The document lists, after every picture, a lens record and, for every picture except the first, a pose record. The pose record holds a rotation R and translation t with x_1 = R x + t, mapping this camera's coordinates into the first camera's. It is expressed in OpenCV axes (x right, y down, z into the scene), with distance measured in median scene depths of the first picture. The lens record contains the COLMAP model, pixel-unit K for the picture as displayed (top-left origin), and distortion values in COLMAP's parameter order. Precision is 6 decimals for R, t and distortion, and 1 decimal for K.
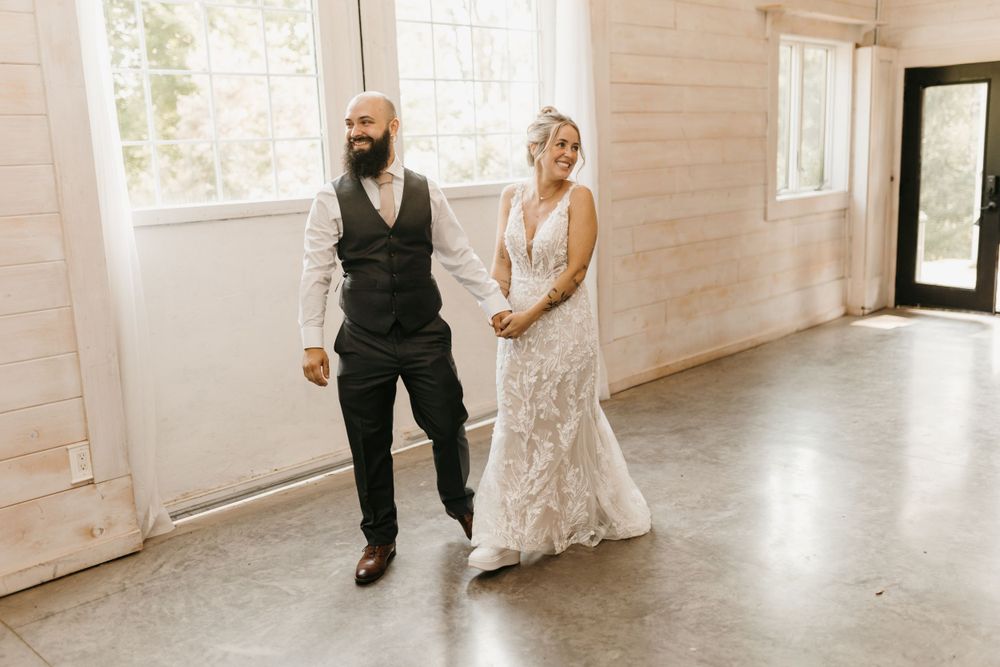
lens RADIAL K [[987.5, 0, 500.0], [0, 987.5, 333.5], [0, 0, 1]] dist [-0.006777, -0.013340]
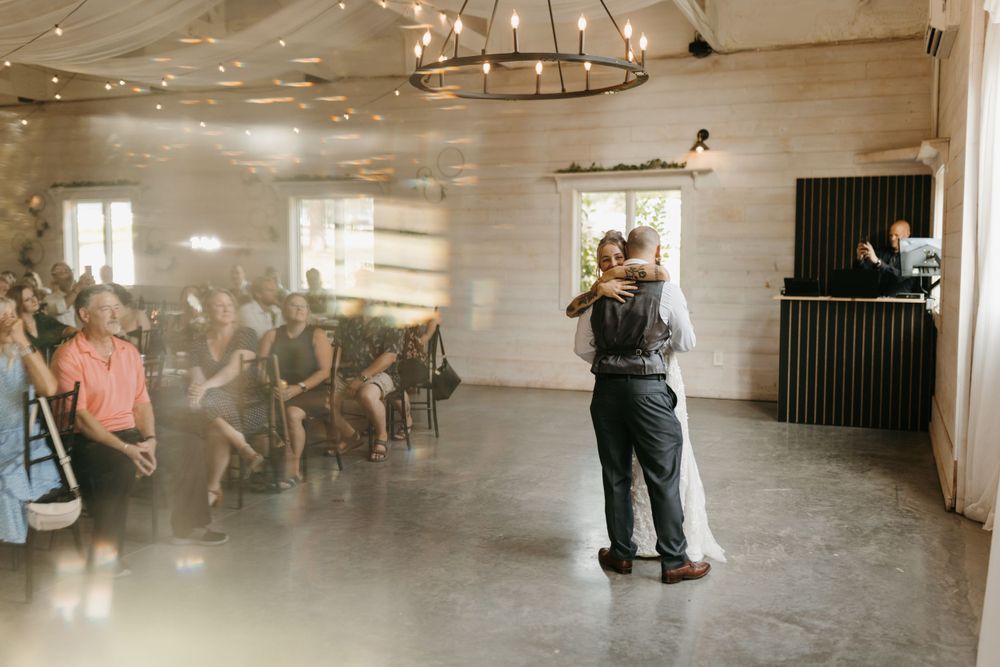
lens RADIAL K [[978.5, 0, 502.7], [0, 978.5, 336.5], [0, 0, 1]] dist [0.016500, -0.021945]
pose [[-0.927769, 0.064931, -0.367464, 0.428353], [-0.039664, 0.962007, 0.270130, -0.221985], [0.371042, 0.265193, -0.889944, 1.064197]]
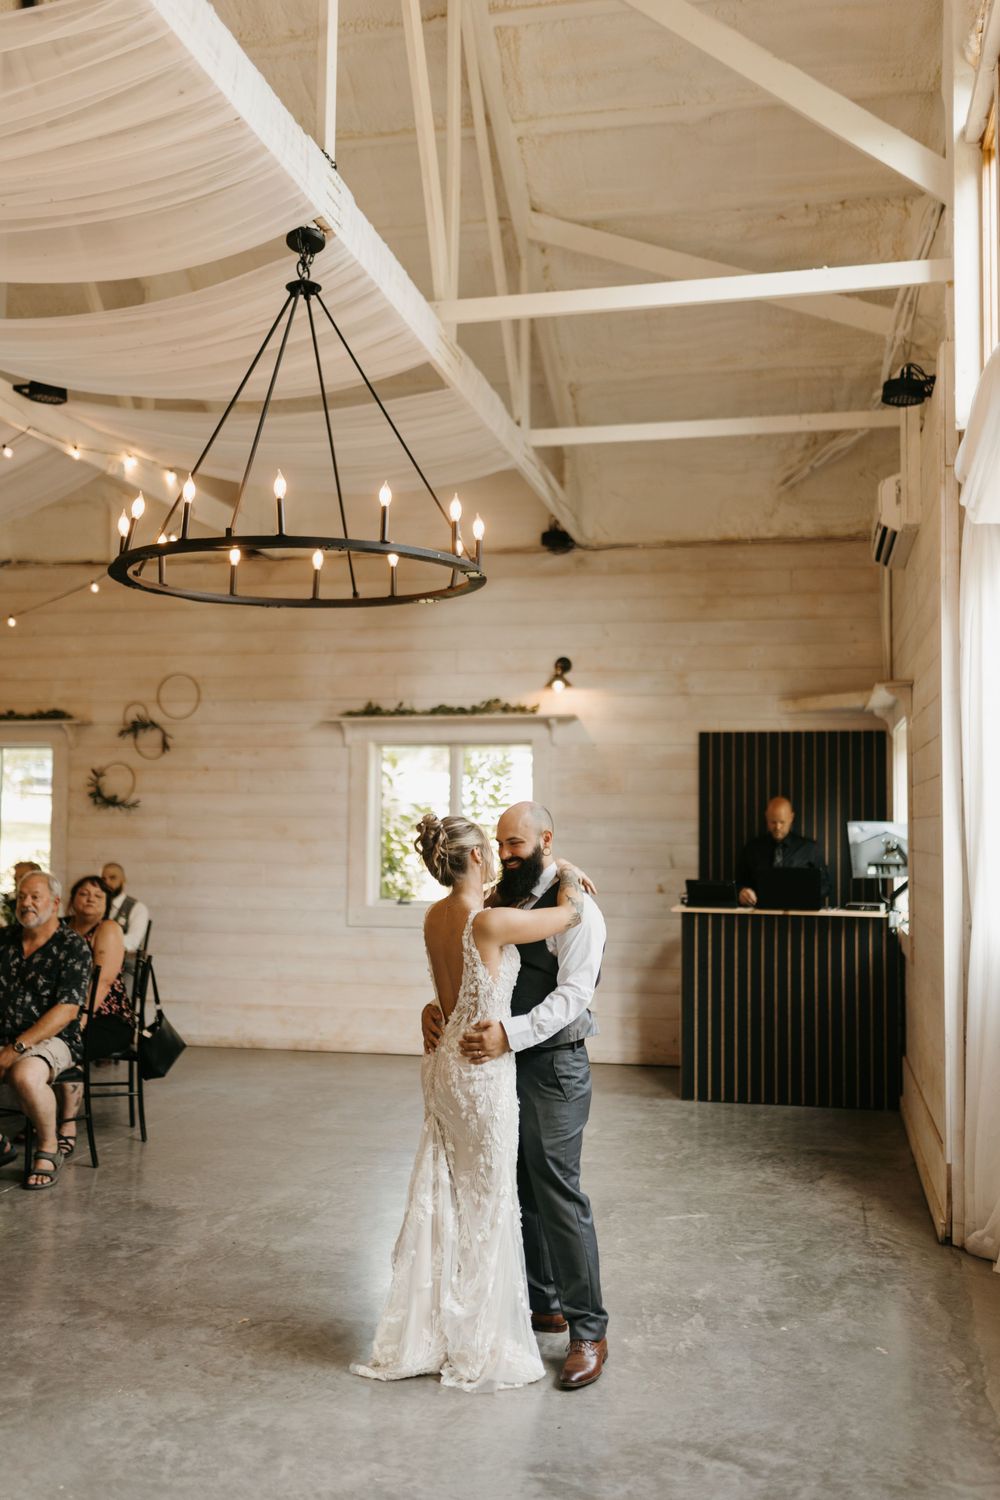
lens RADIAL K [[1467.8, 0, 520.8], [0, 1467.8, 762.8], [0, 0, 1]] dist [0.016500, -0.021945]
pose [[-0.849128, 0.003415, -0.528176, 0.411154], [-0.078130, 0.988166, 0.131995, -0.222738], [0.522377, 0.153347, -0.838813, 1.027059]]
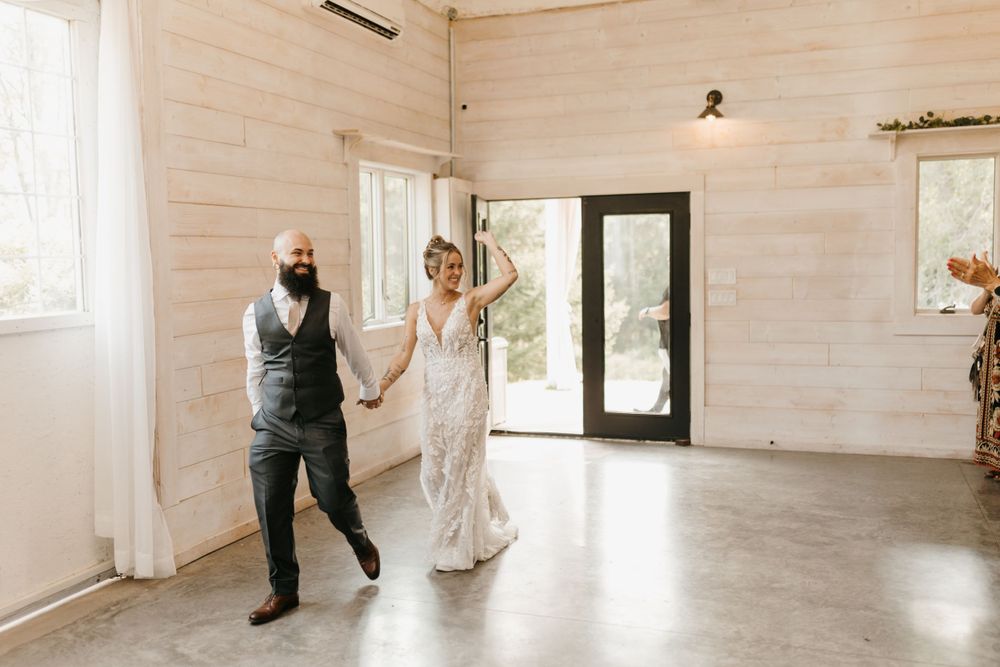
lens RADIAL K [[978.5, 0, 502.7], [0, 978.5, 336.5], [0, 0, 1]] dist [0.016500, -0.021945]
pose [[0.917387, -0.012958, 0.397785, 0.030249], [0.059710, 0.992639, -0.105371, -0.023483], [-0.393491, 0.120418, 0.911408, 0.094382]]
